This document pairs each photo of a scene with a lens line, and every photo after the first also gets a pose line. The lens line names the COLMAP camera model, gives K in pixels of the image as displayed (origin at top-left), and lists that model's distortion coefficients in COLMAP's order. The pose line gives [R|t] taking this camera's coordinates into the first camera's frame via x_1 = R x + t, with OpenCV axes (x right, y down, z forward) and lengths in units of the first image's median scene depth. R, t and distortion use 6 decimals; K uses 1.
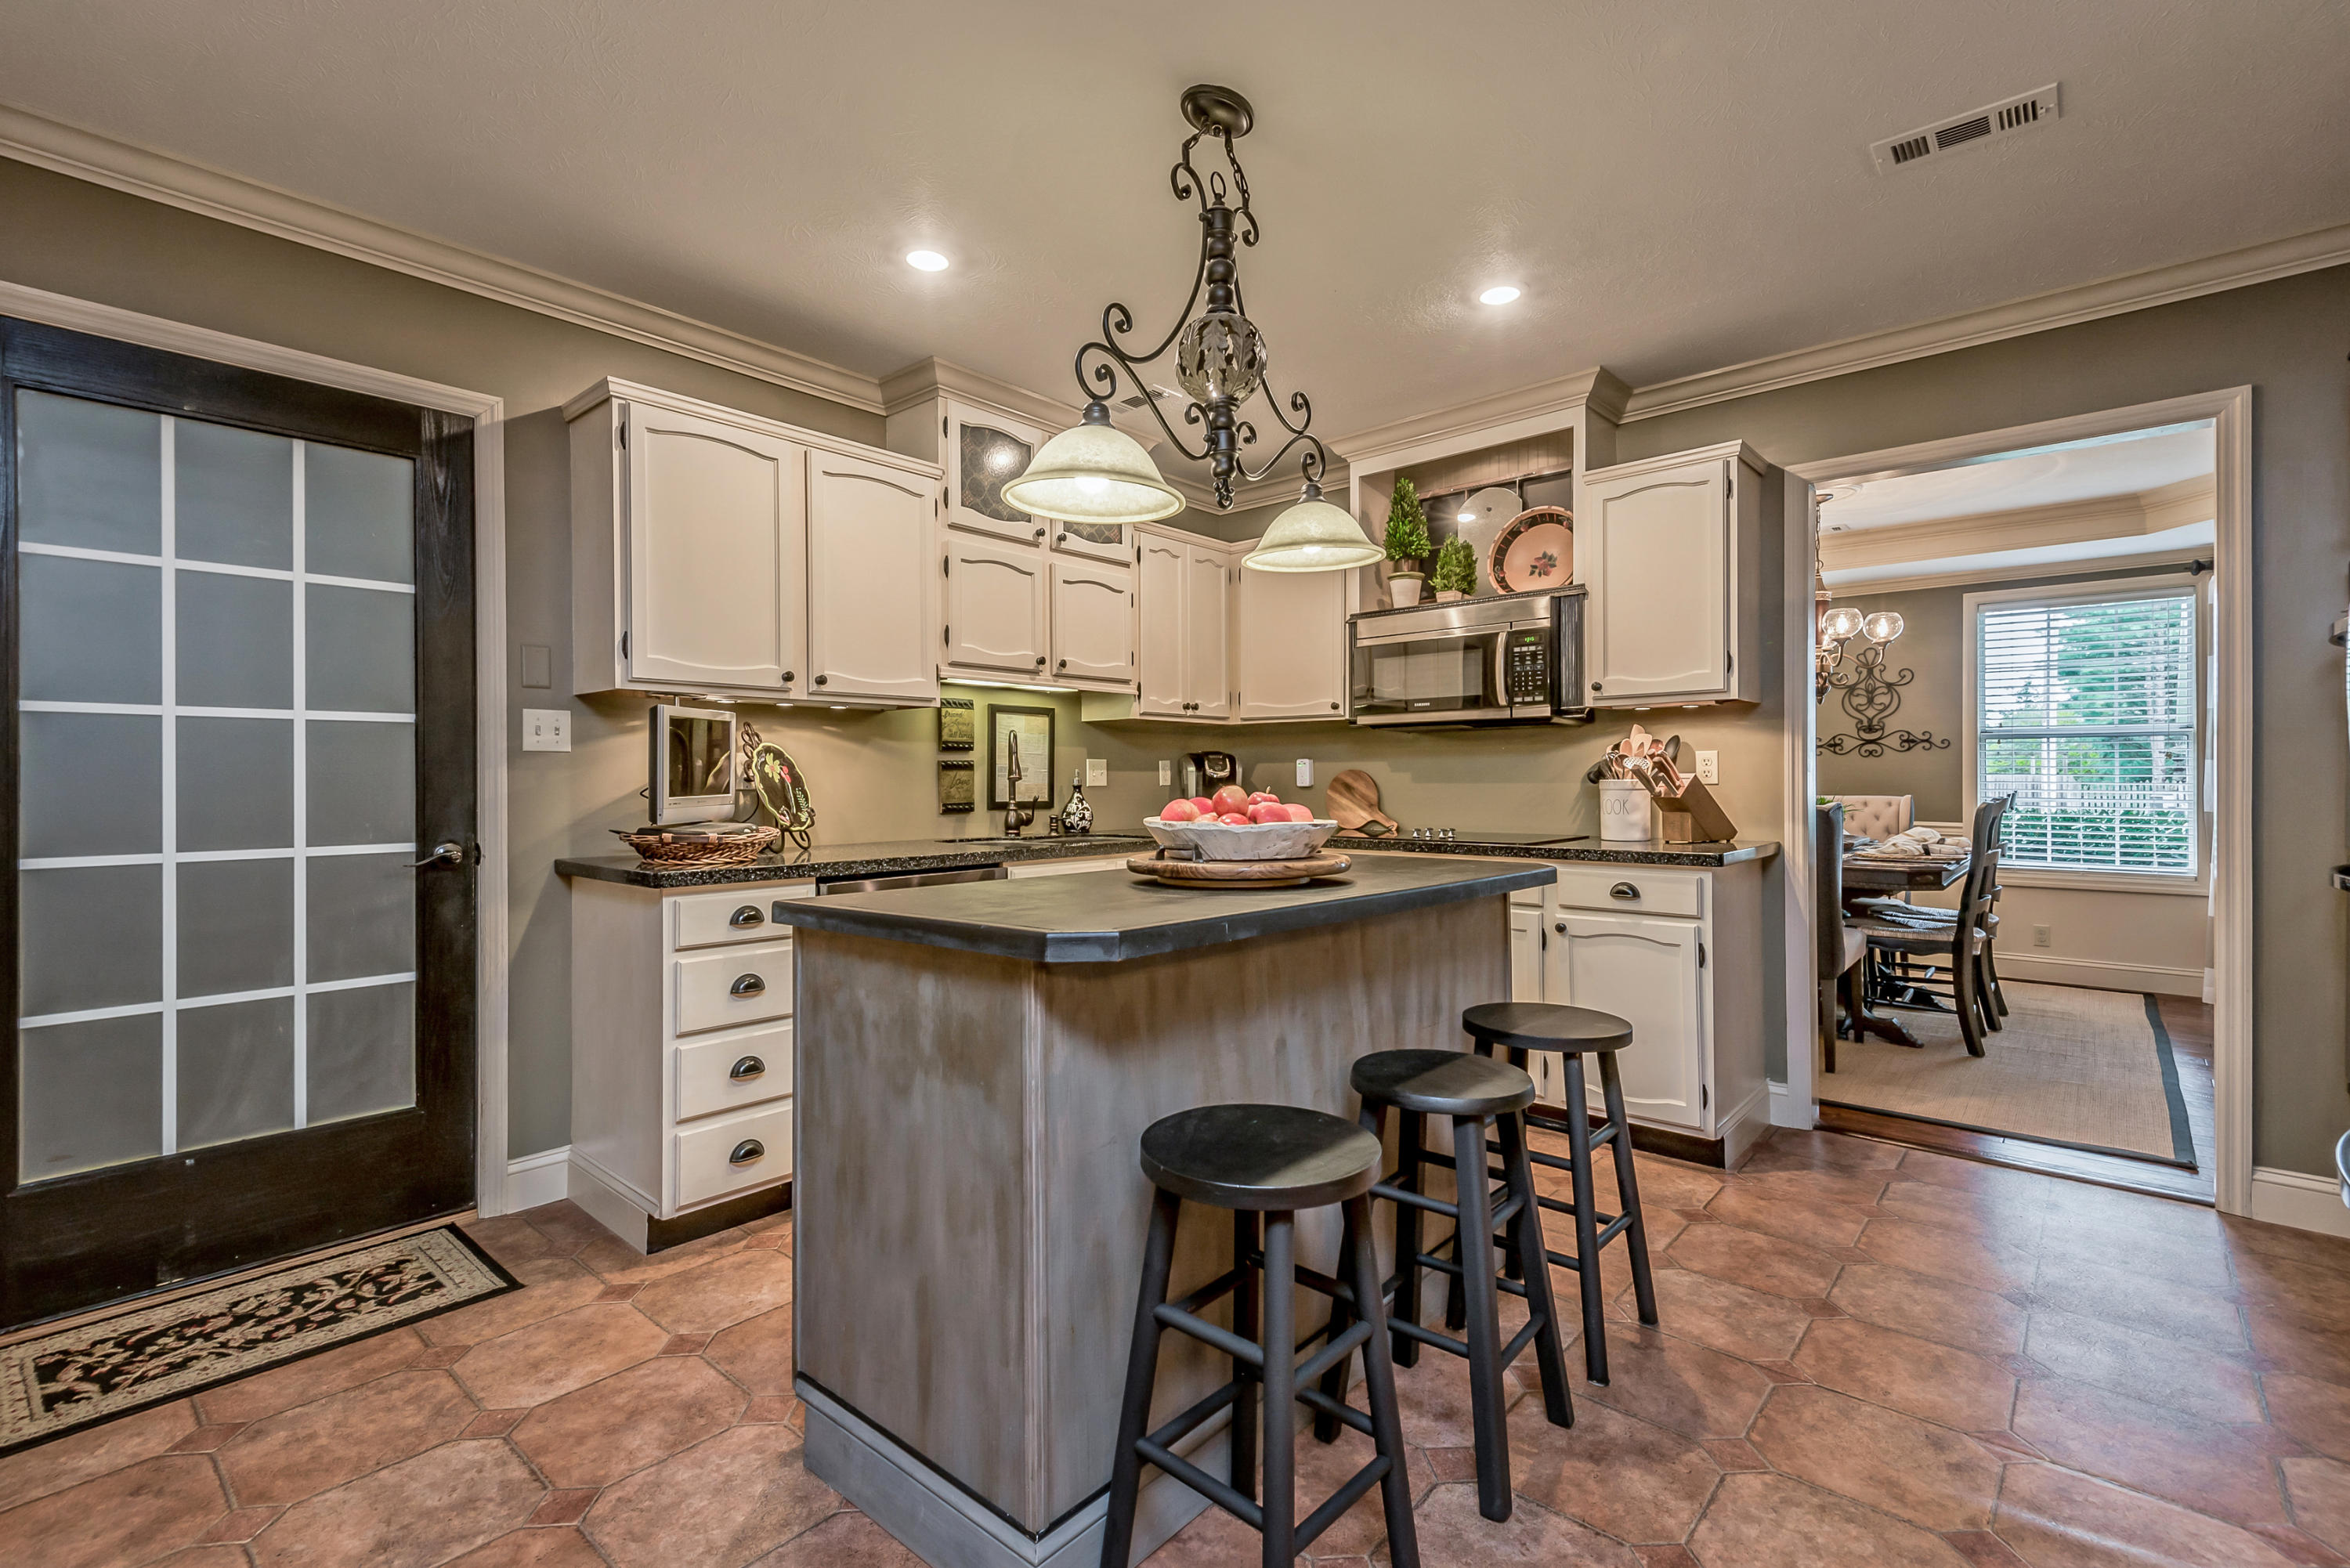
lens RADIAL K [[1048.7, 0, 1141.2], [0, 1048.7, 784.5], [0, 0, 1]] dist [0.012610, -0.000071]
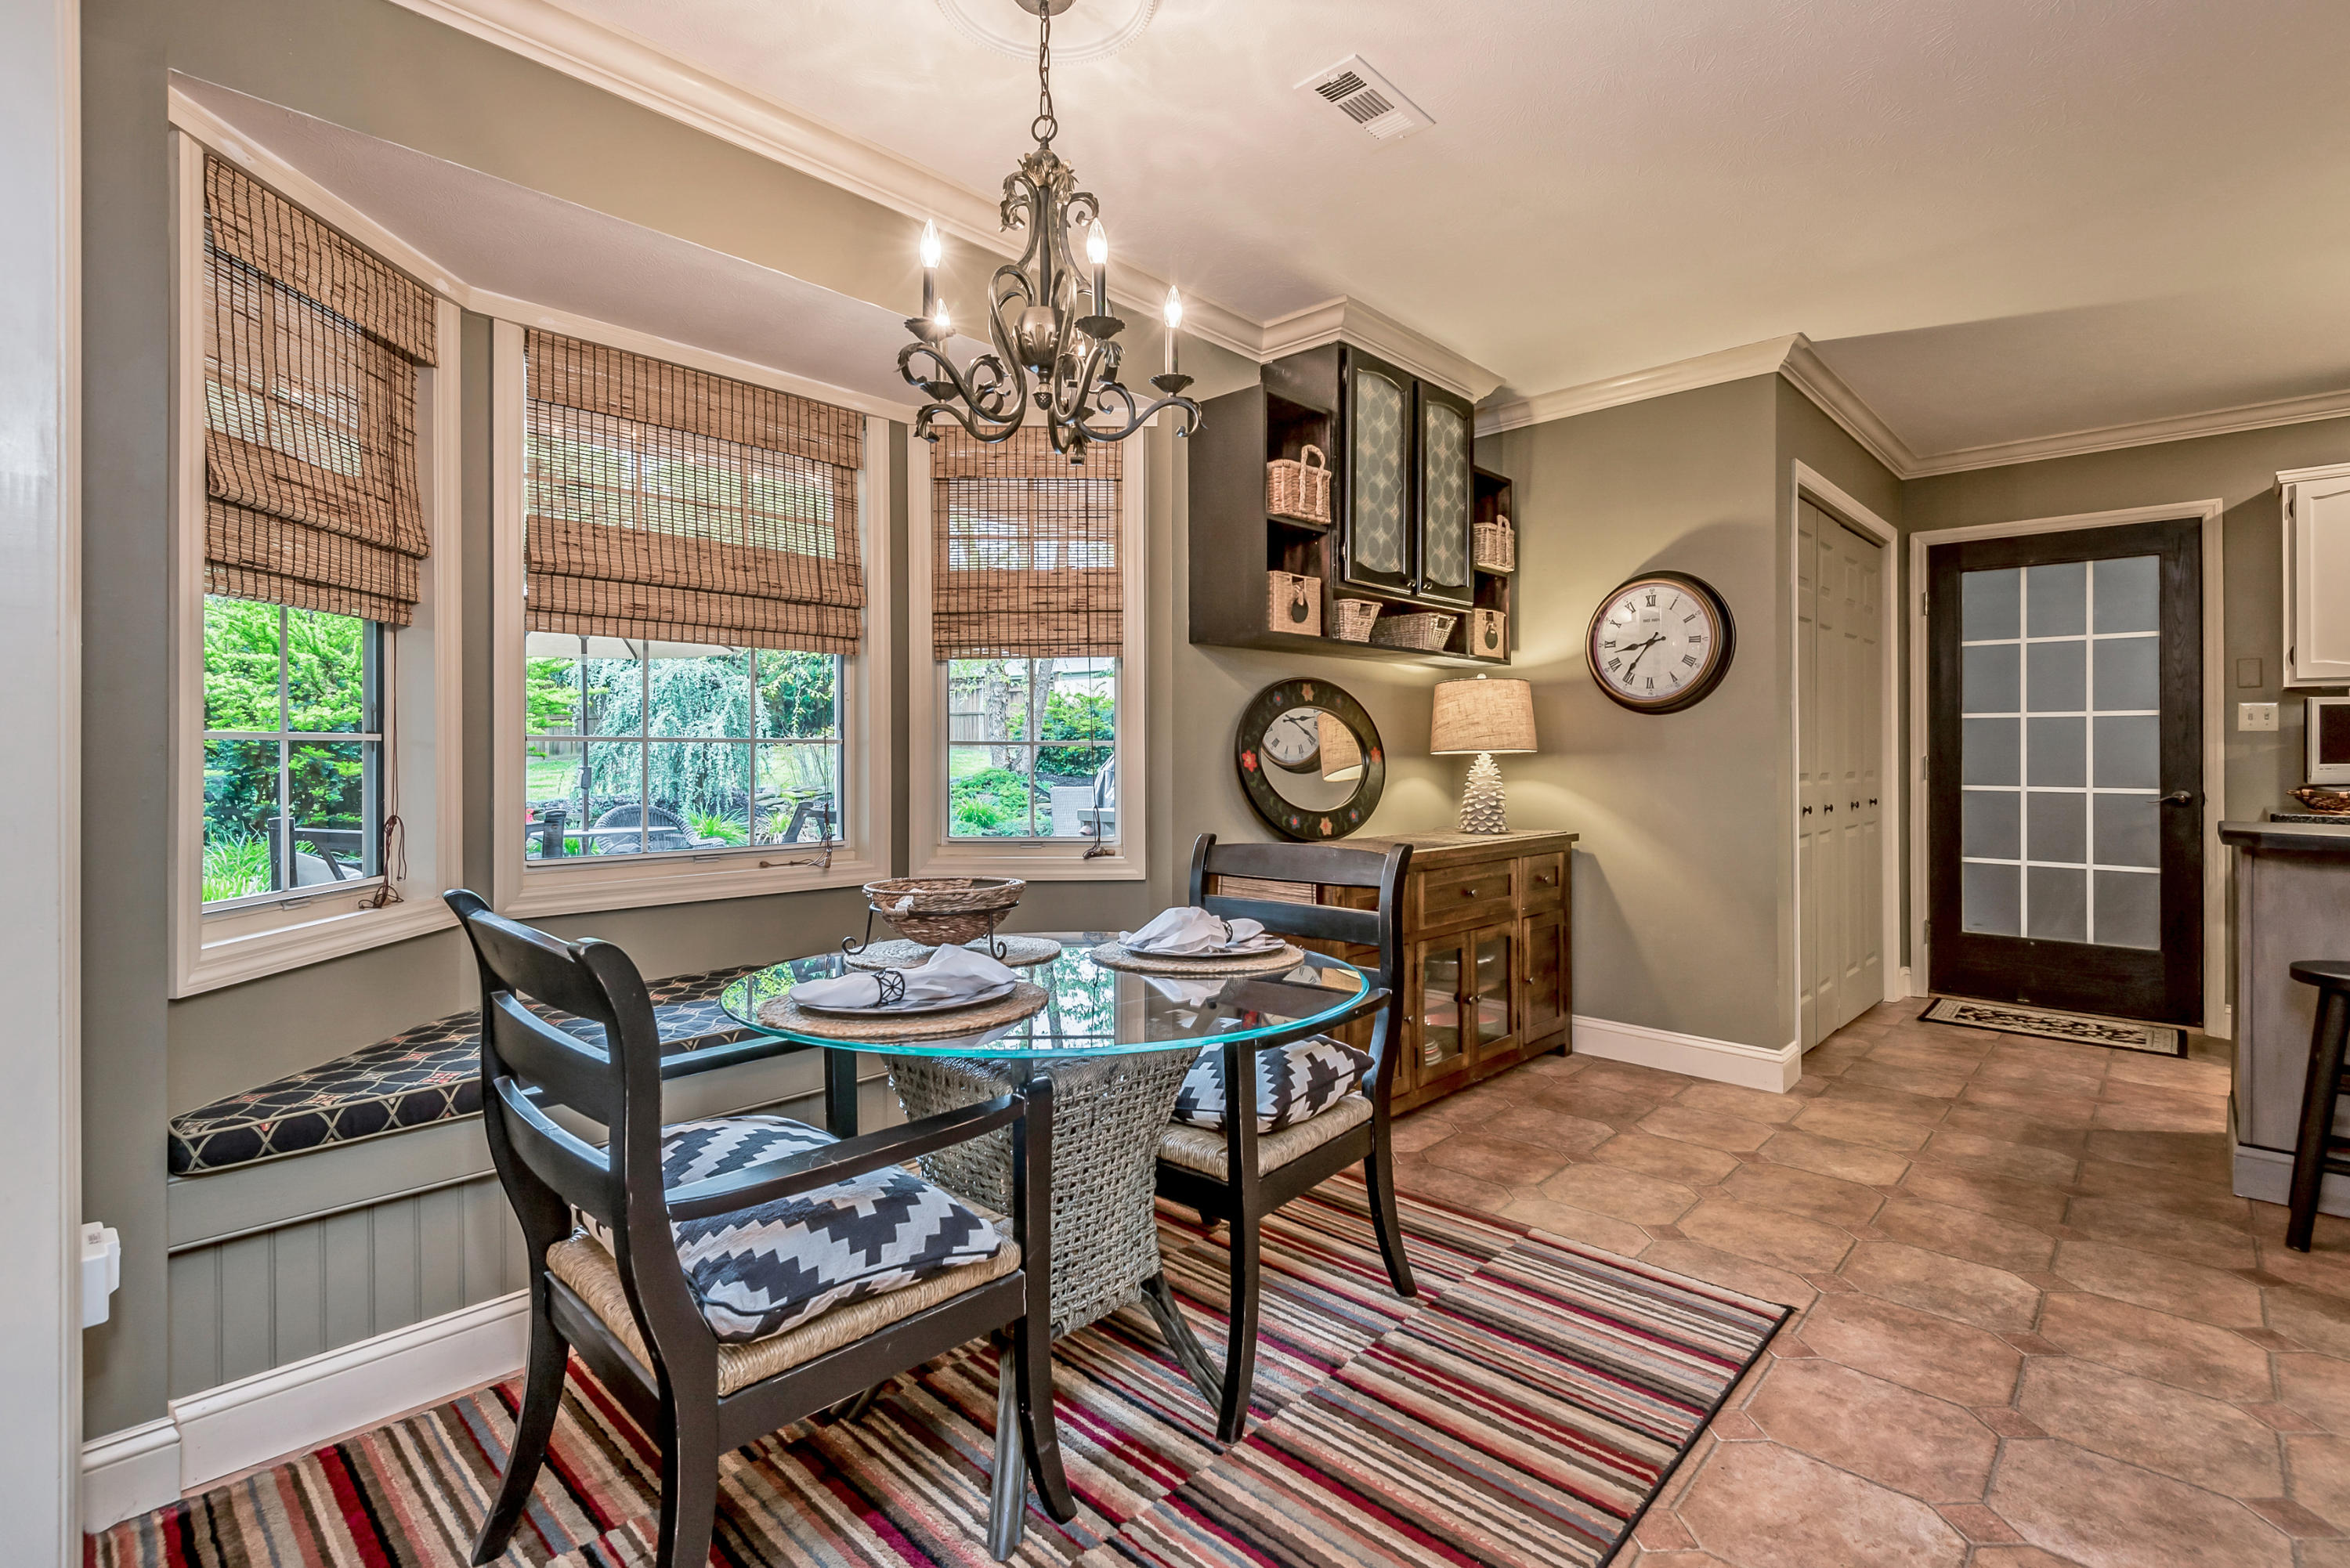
lens RADIAL K [[1083.8, 0, 1212.1], [0, 1083.8, 741.5], [0, 0, 1]] dist [-0.000884, -0.000553]
pose [[-0.004004, -0.003592, -0.999986, 0.846551], [-0.006626, 0.999972, -0.003566, -0.001545], [0.999970, 0.006611, -0.004028, -0.390889]]
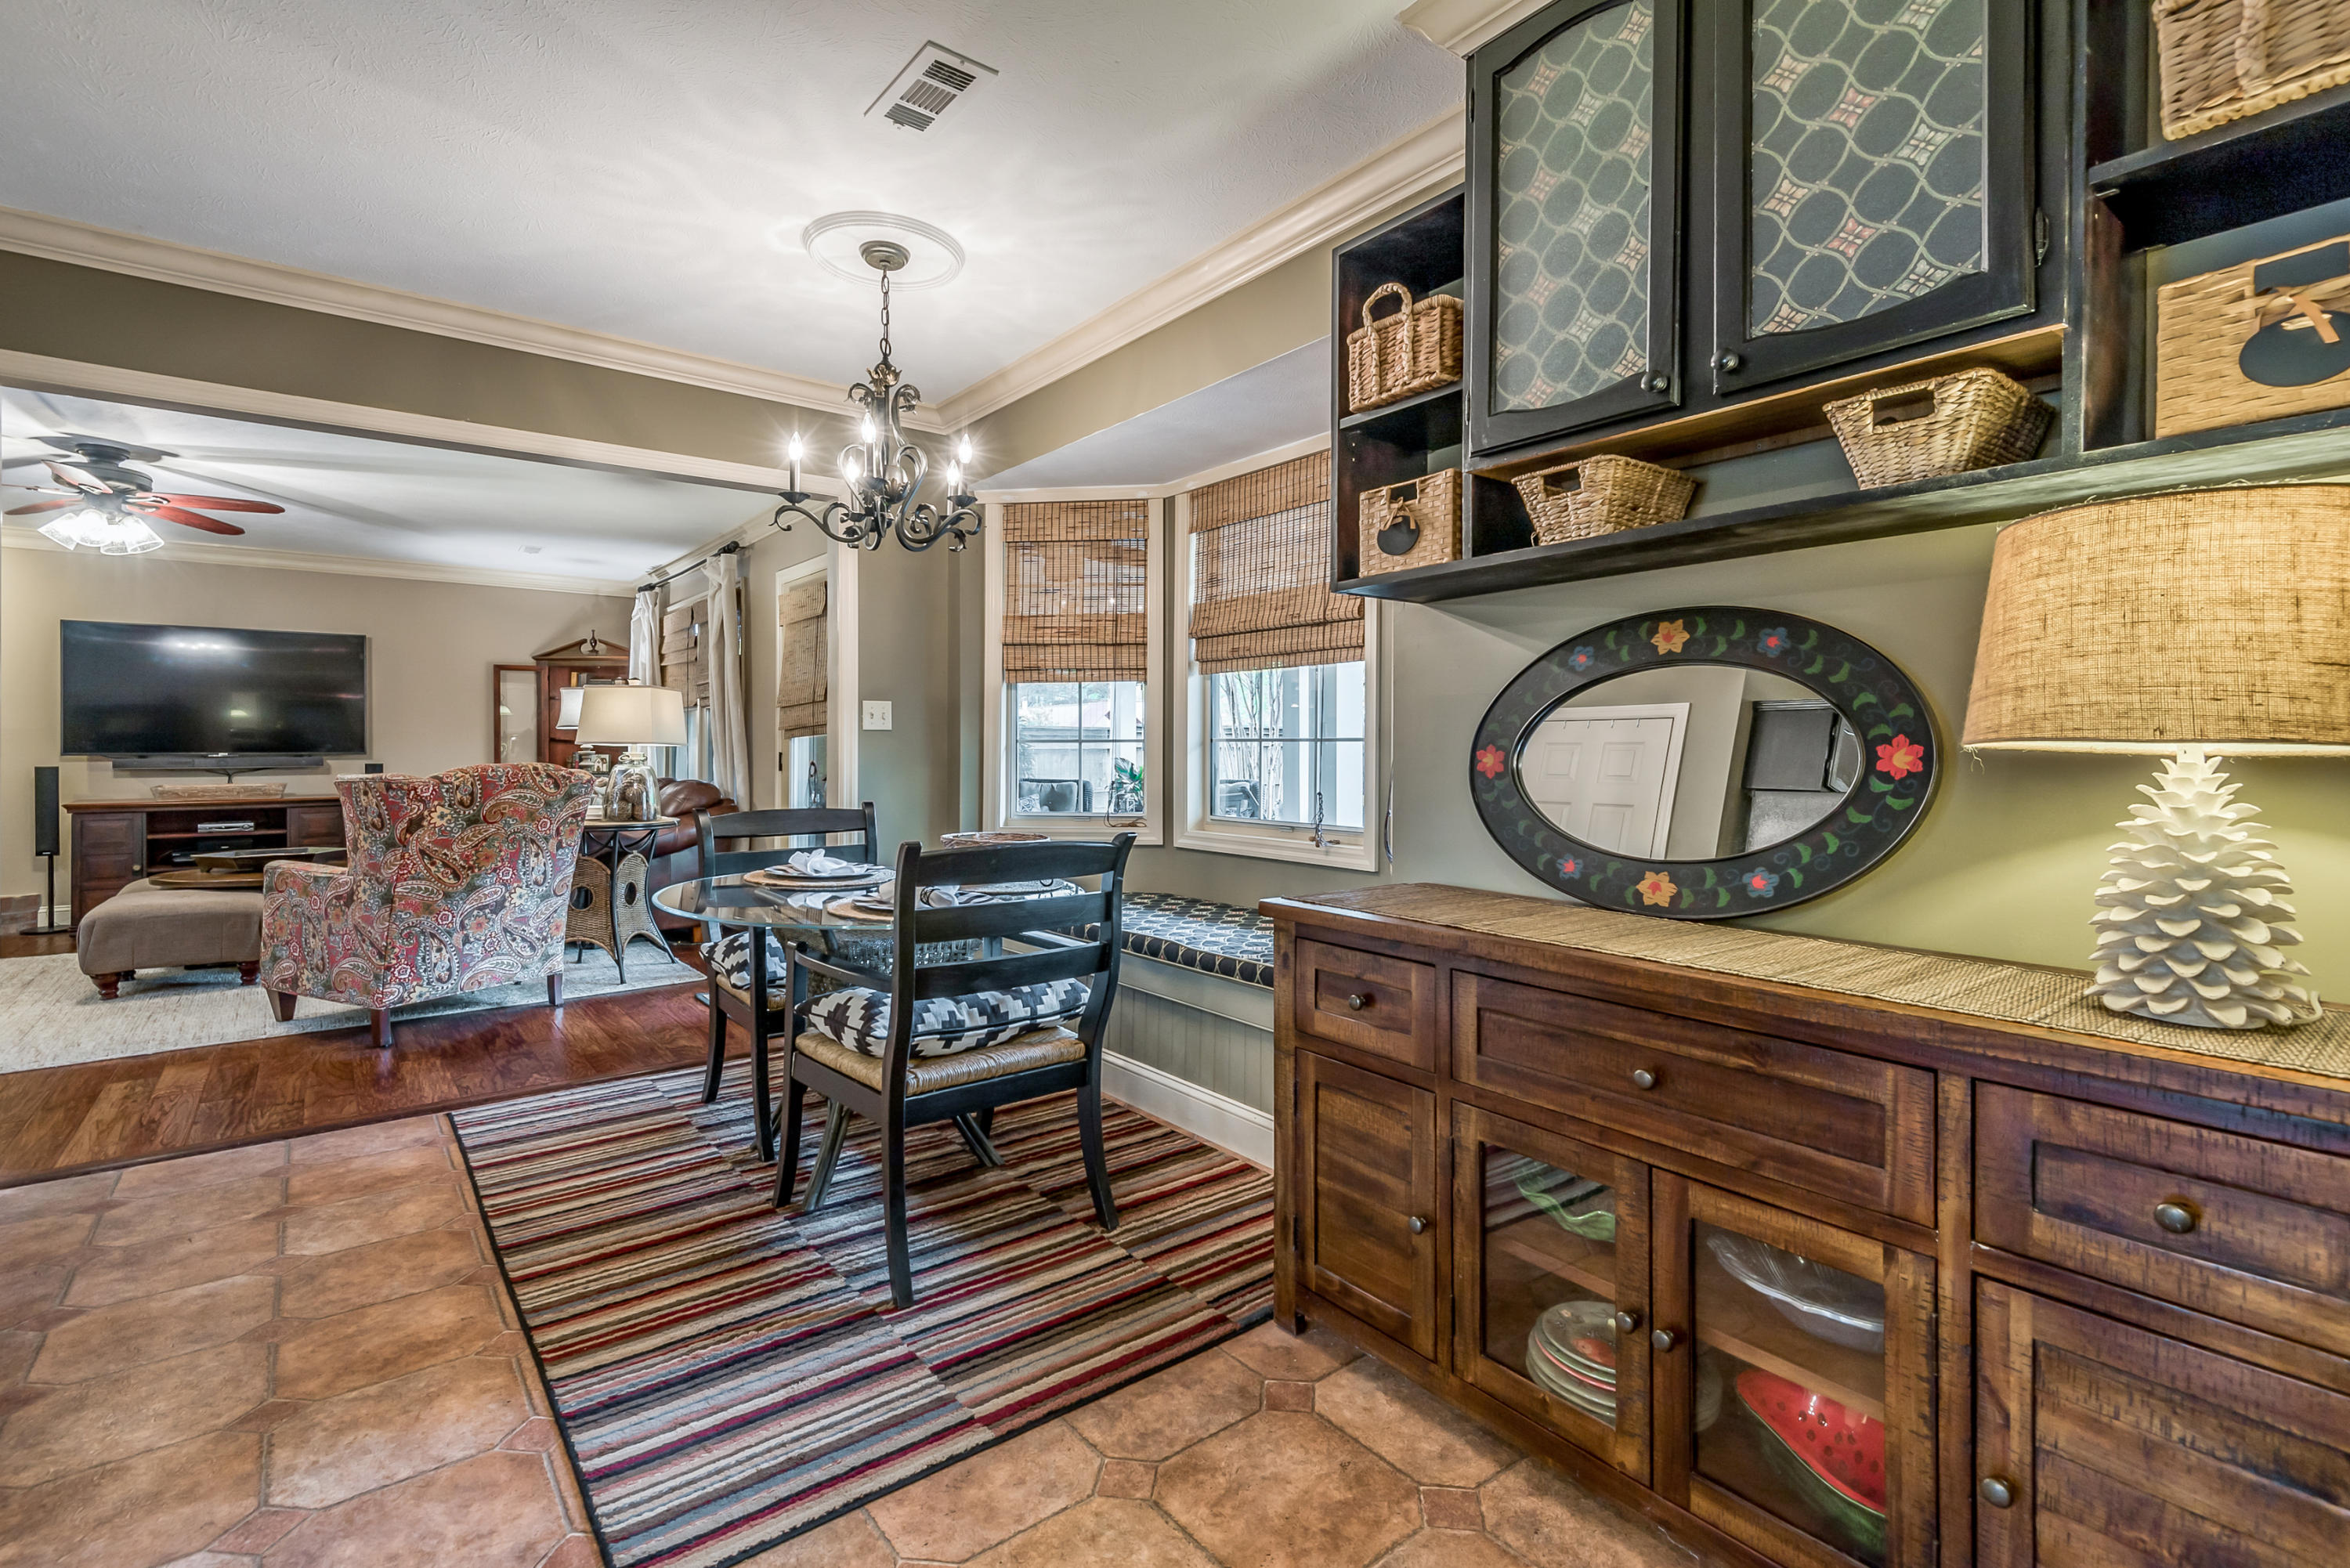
lens RADIAL K [[1043.9, 0, 1142.0], [0, 1043.9, 749.3], [0, 0, 1]] dist [0.017243, -0.000782]
pose [[-0.985652, 0.003859, 0.168745, -0.140358], [0.005008, 0.999967, 0.006383, -0.000194], [-0.168714, 0.007136, -0.985639, 0.375492]]
